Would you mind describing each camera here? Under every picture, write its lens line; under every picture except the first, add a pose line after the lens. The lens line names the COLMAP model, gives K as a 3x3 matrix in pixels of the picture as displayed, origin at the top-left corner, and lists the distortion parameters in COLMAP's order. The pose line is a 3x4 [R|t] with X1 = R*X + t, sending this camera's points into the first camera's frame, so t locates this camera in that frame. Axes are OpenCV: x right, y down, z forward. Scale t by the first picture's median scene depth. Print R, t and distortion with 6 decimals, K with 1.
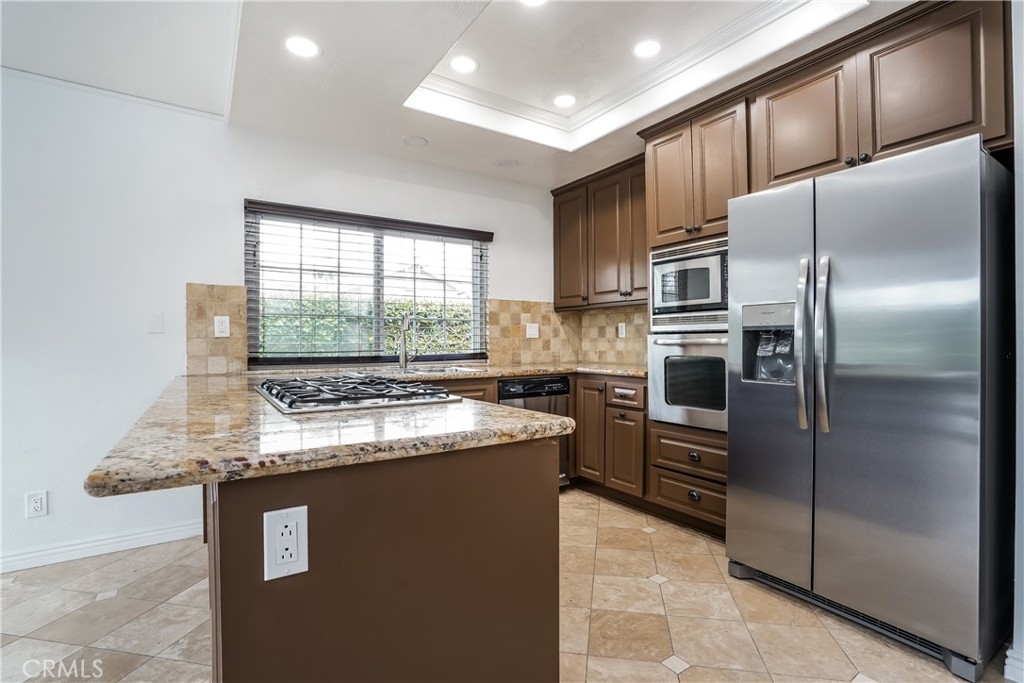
lens RADIAL K [[483.7, 0, 512.4], [0, 483.7, 347.6], [0, 0, 1]] dist [-0.064632, 0.033476]
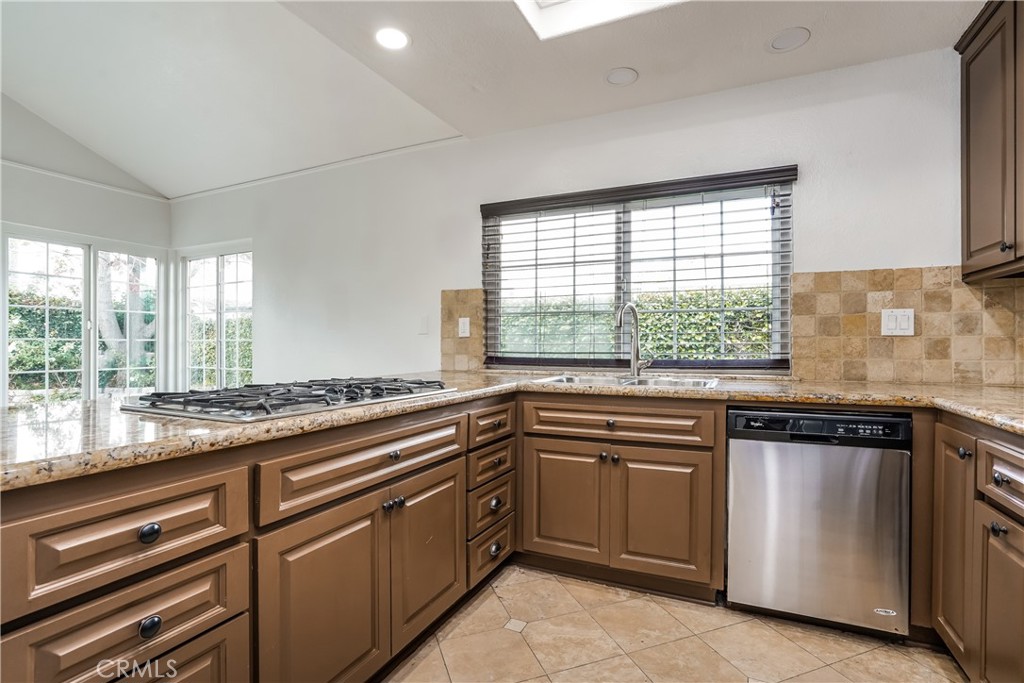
lens RADIAL K [[483.7, 0, 512.4], [0, 483.7, 347.6], [0, 0, 1]] dist [-0.064632, 0.033476]
pose [[0.524705, 0.011814, -0.851202, 0.318417], [-0.012693, 0.999901, 0.006054, -0.004958], [0.851190, 0.007628, 0.524803, 0.423209]]
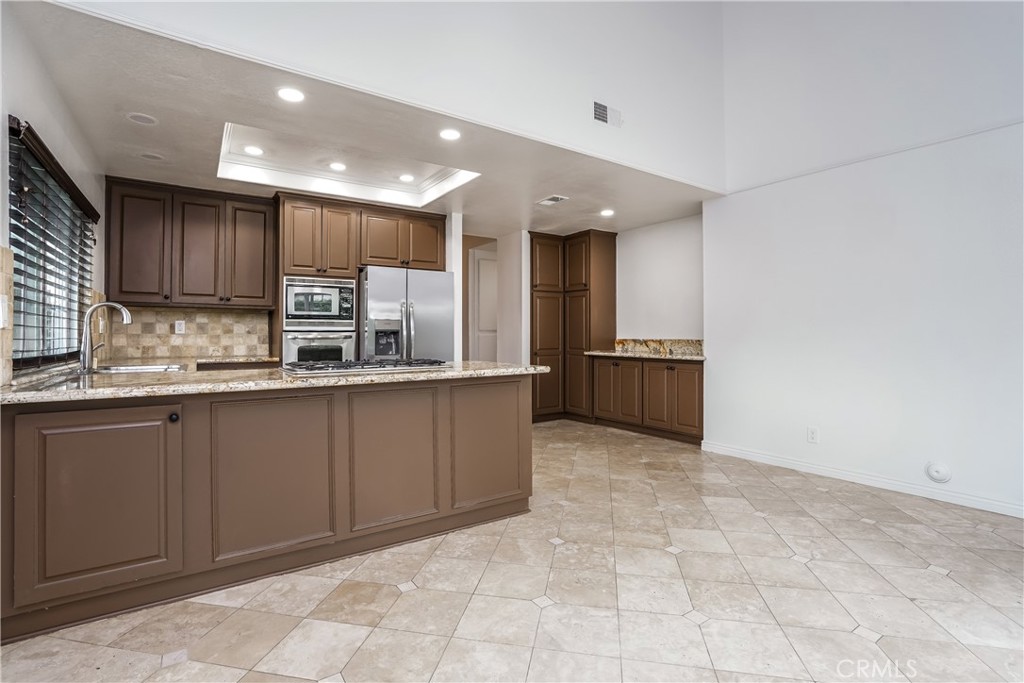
lens RADIAL K [[483.7, 0, 512.4], [0, 483.7, 347.6], [0, 0, 1]] dist [-0.064632, 0.033476]
pose [[0.005489, -0.023772, 0.999702, -1.005387], [0.013446, 0.999629, 0.023697, -0.004786], [-0.999895, 0.013312, 0.005807, 0.252019]]
